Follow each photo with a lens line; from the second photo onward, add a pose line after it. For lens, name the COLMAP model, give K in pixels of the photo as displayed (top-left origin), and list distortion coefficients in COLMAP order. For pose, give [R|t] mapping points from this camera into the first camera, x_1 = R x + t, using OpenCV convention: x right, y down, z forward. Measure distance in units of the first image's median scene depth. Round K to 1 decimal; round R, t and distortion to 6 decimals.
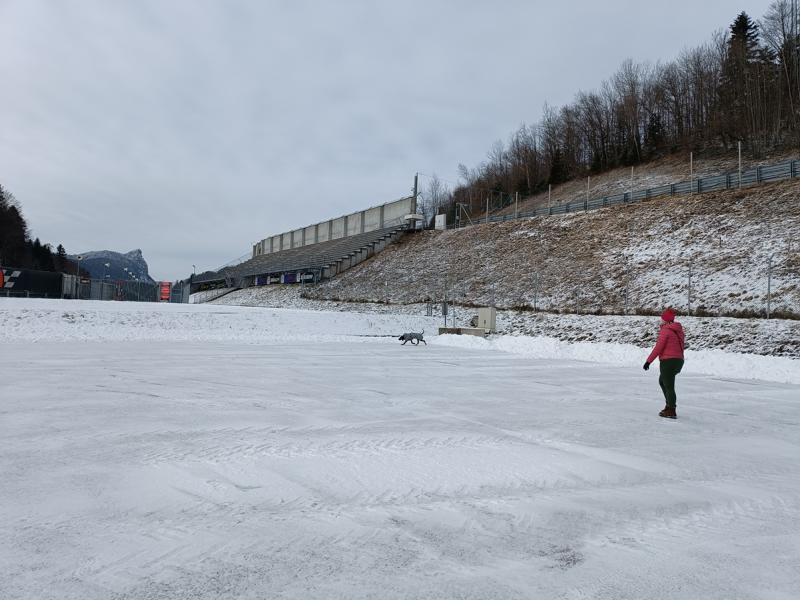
lens RADIAL K [[556.2, 0, 400.0], [0, 556.2, 300.0], [0, 0, 1]] dist [0.004252, -0.000814]
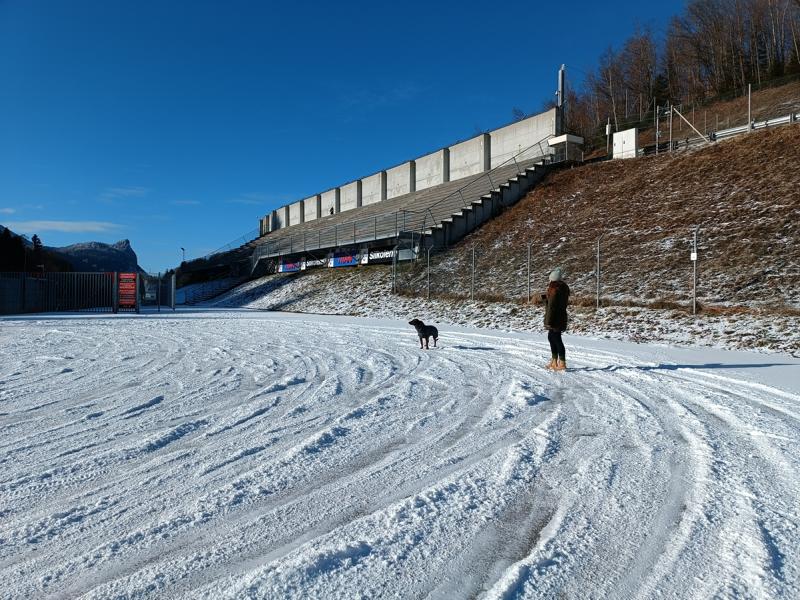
lens RADIAL K [[556.2, 0, 400.0], [0, 556.2, 300.0], [0, 0, 1]] dist [0.004252, -0.000814]
pose [[0.999128, -0.040563, 0.009874, -0.139964], [0.040190, 0.998563, 0.035444, -0.012967], [-0.011297, -0.035016, 0.999323, 0.386657]]
